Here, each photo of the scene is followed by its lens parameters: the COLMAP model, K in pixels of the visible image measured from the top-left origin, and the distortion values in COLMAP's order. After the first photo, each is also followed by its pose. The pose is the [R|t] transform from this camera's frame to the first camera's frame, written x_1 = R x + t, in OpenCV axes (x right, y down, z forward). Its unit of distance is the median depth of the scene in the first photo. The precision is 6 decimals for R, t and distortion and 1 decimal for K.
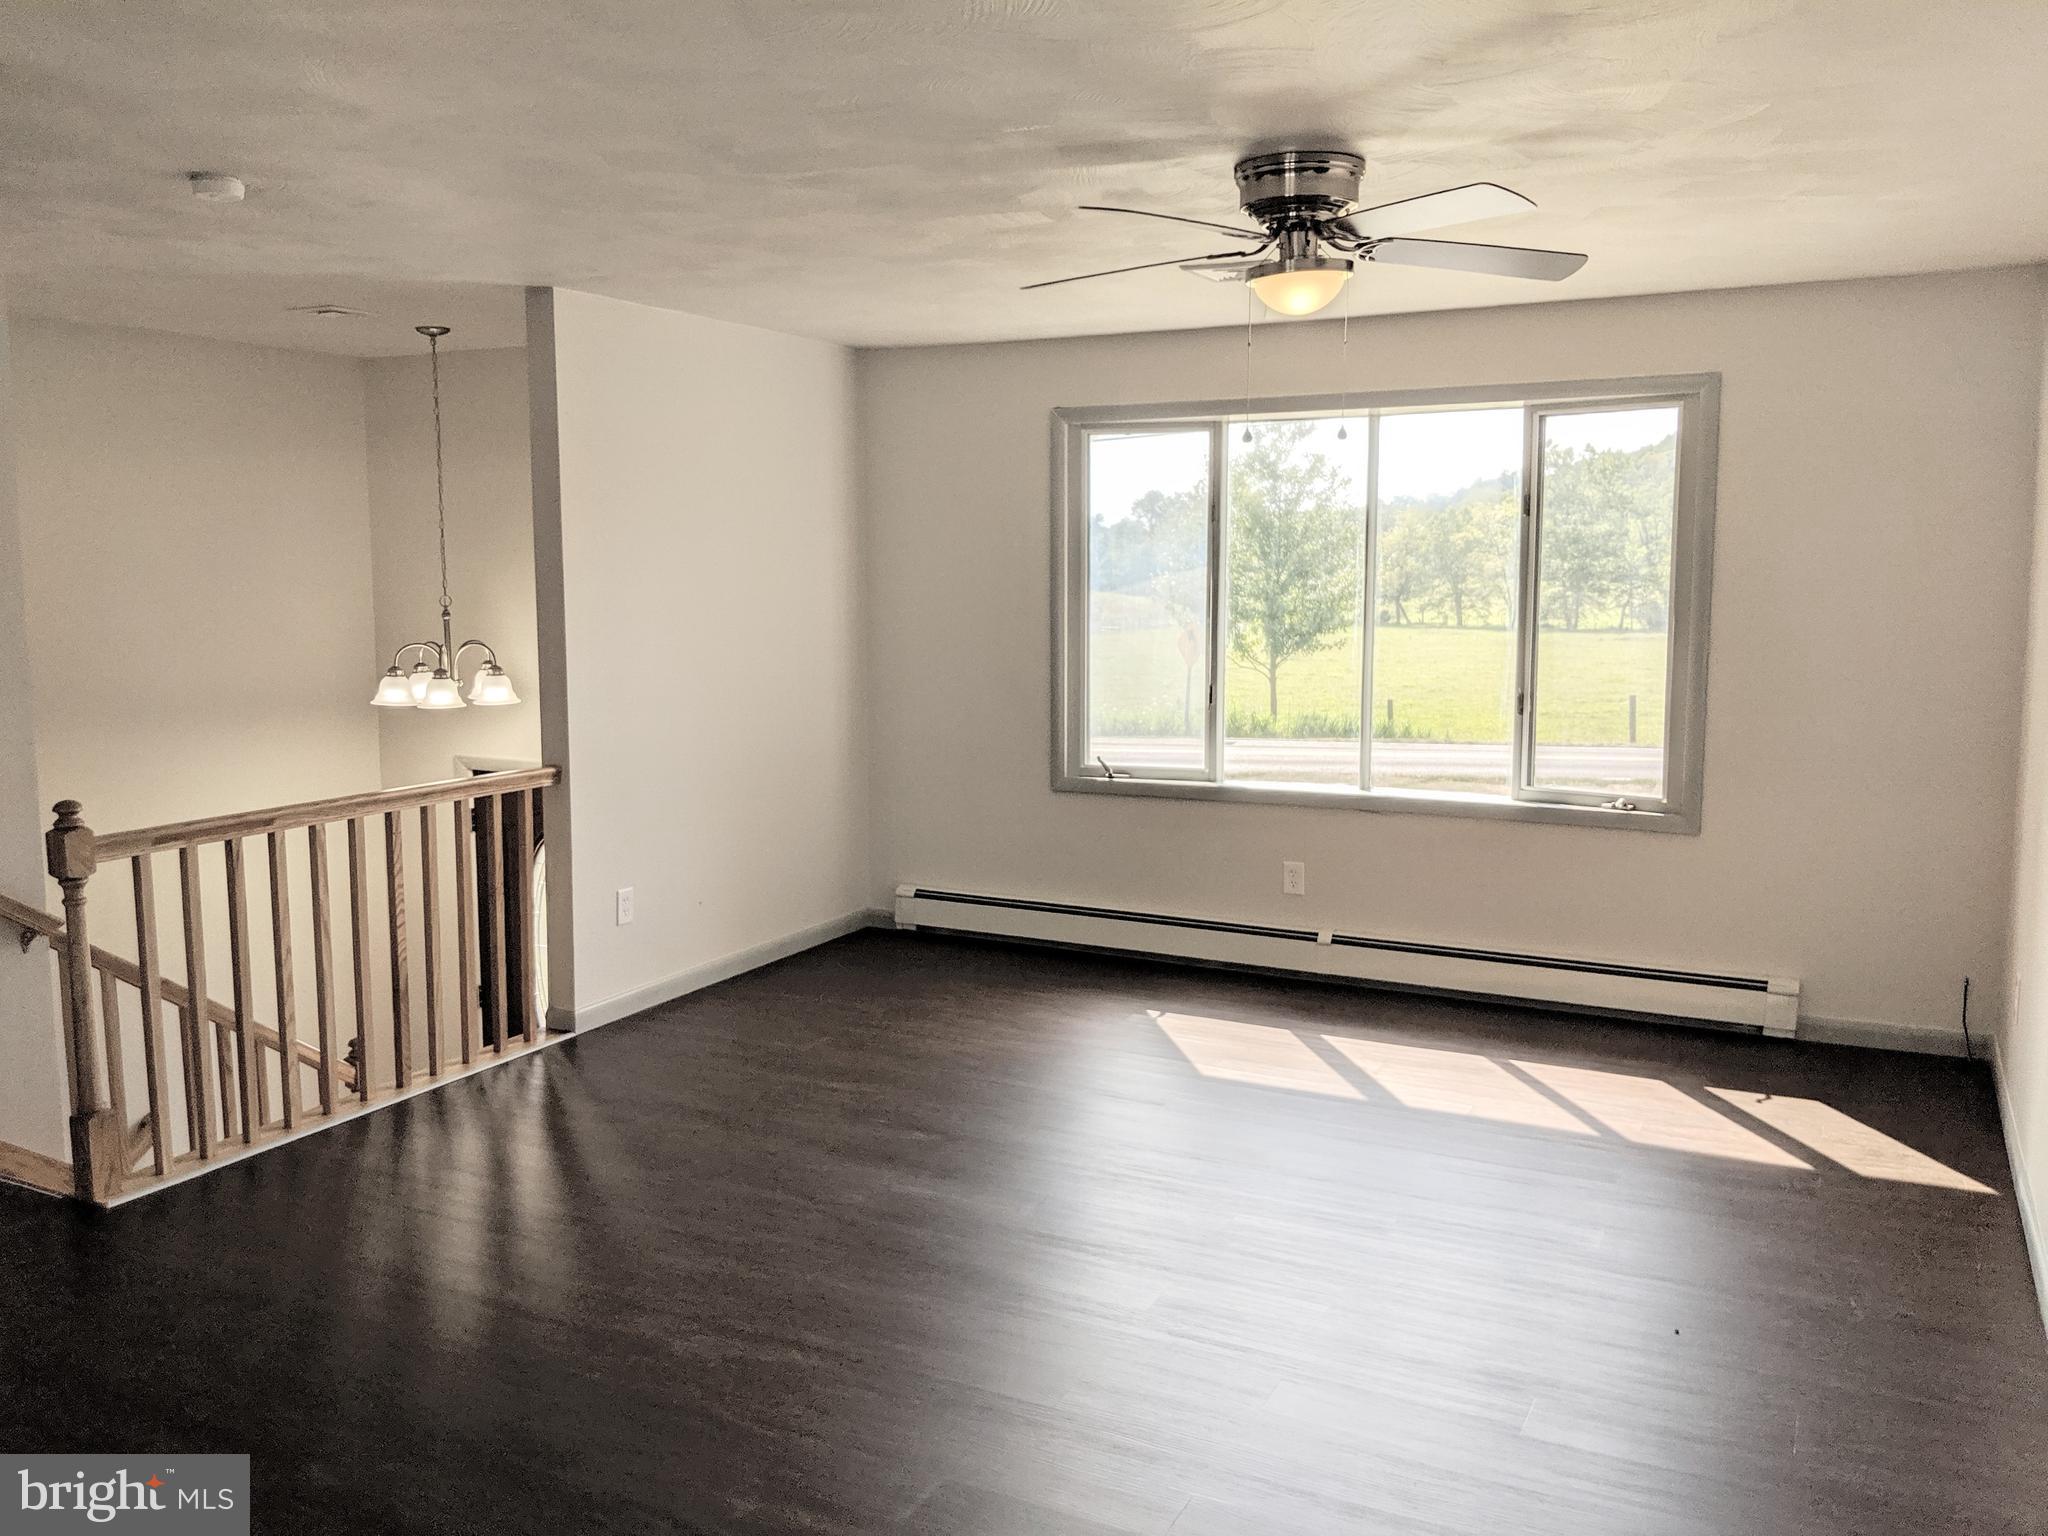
lens RADIAL K [[1655.5, 0, 1024.0], [0, 1655.5, 768.0], [0, 0, 1]] dist [0.052834, -0.104459]
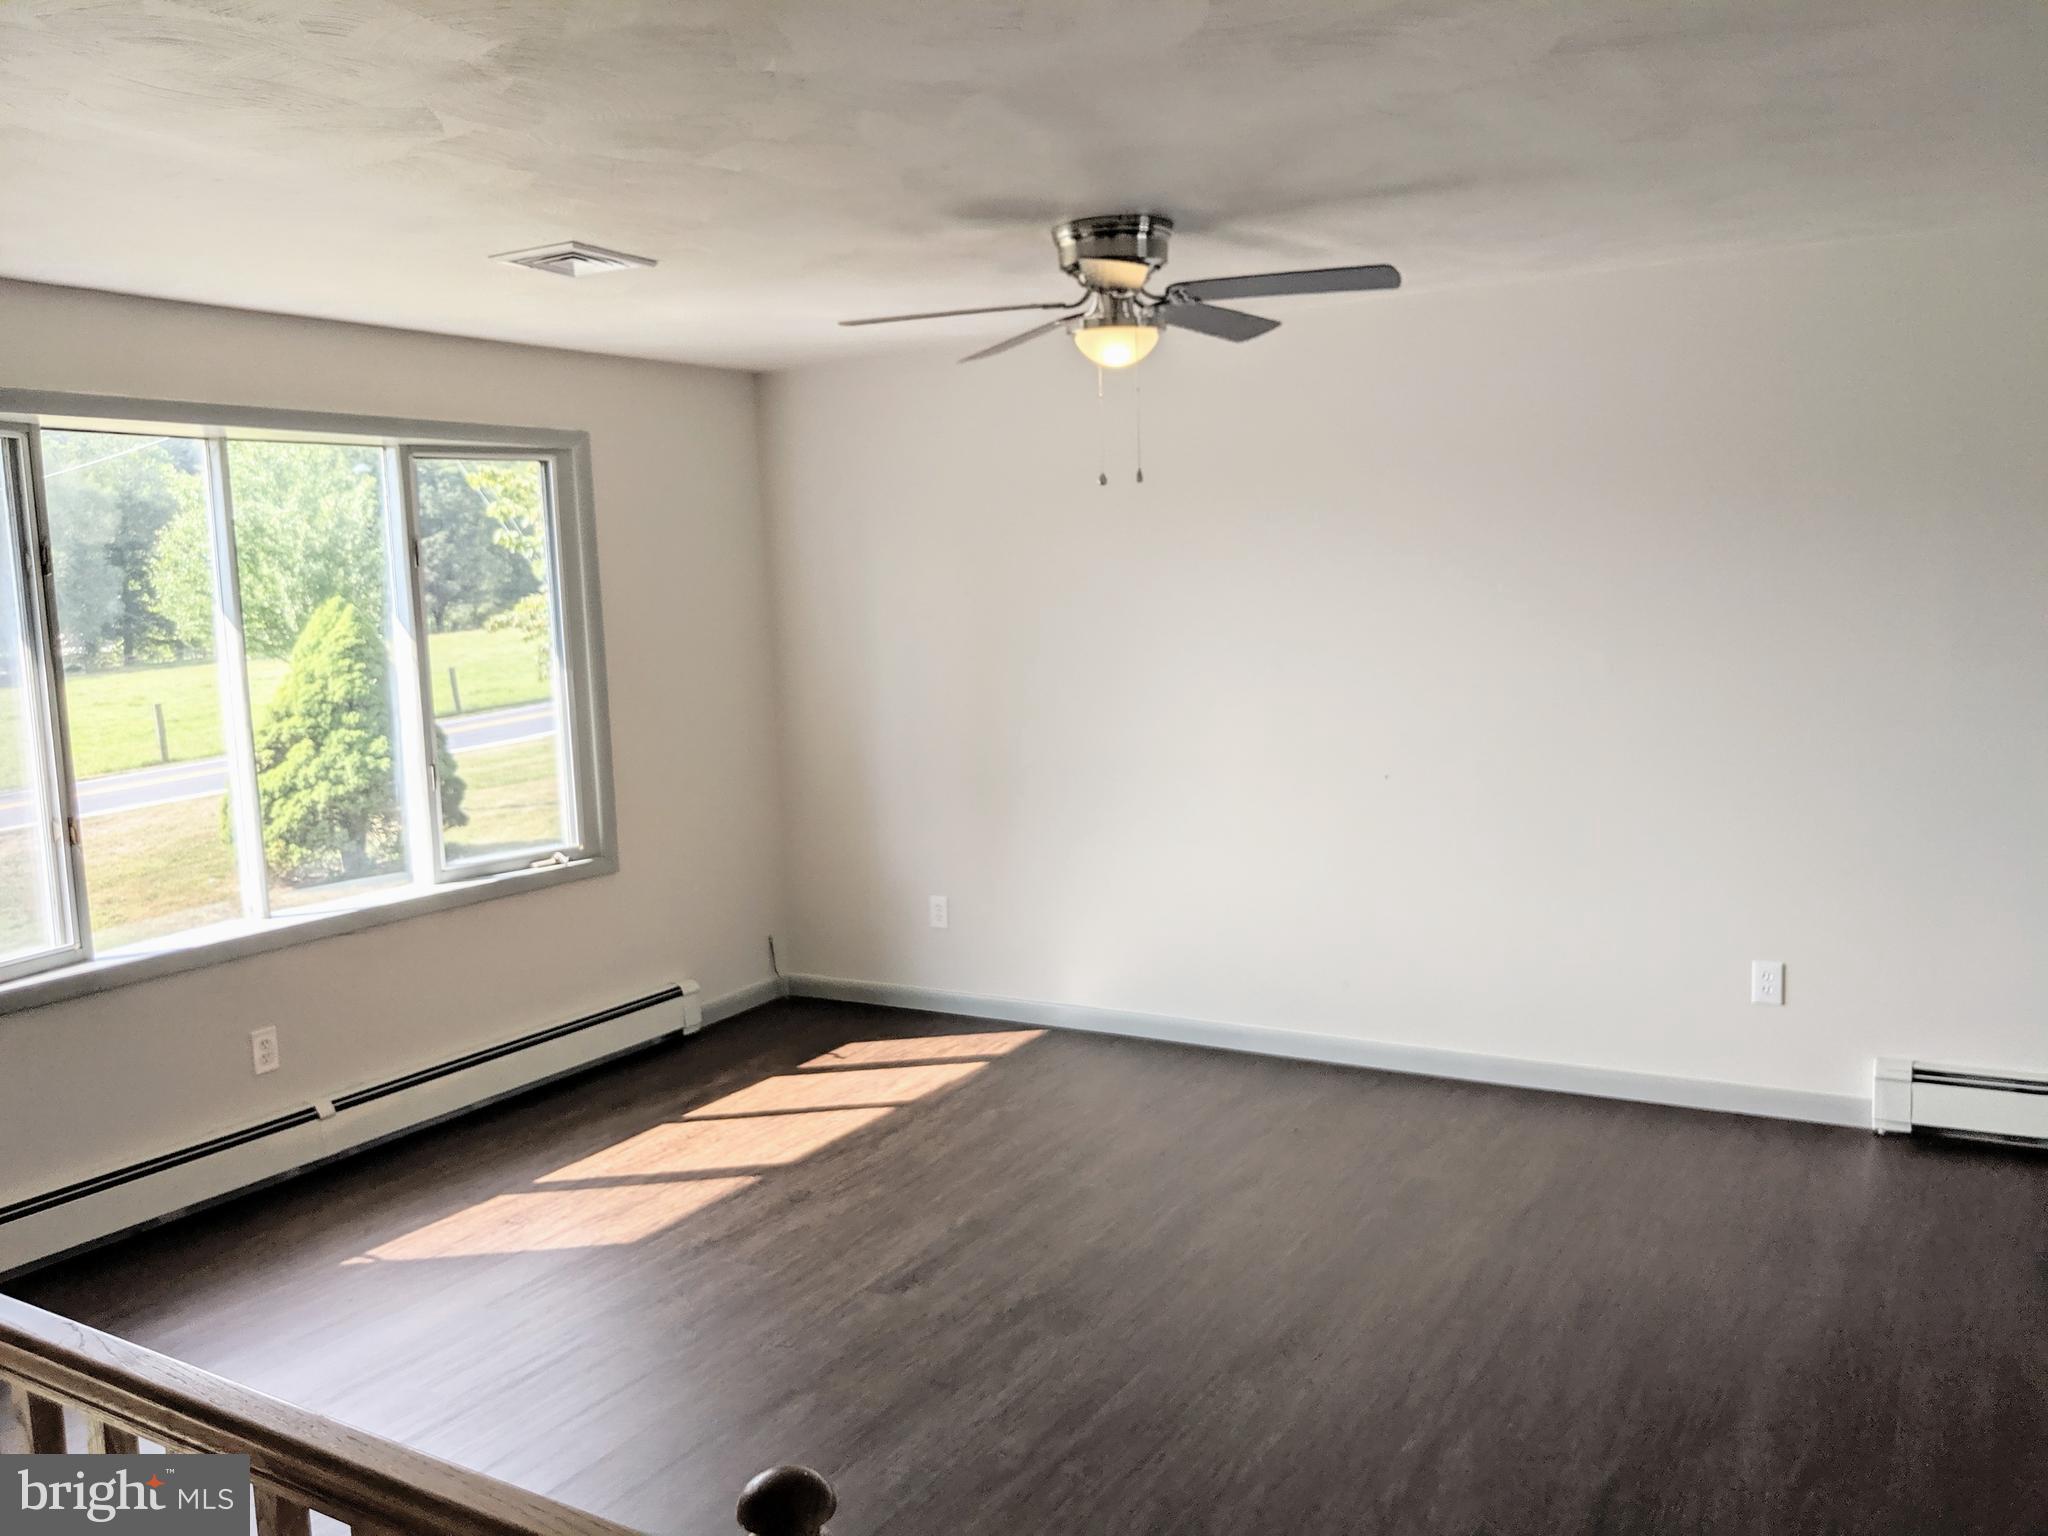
lens RADIAL K [[1655.5, 0, 1024.0], [0, 1655.5, 768.0], [0, 0, 1]] dist [0.052834, -0.104459]
pose [[0.048682, -0.105408, 0.993237, -0.554778], [0.163837, 0.981789, 0.096163, -0.074167], [-0.985285, 0.158048, 0.065066, 0.605938]]
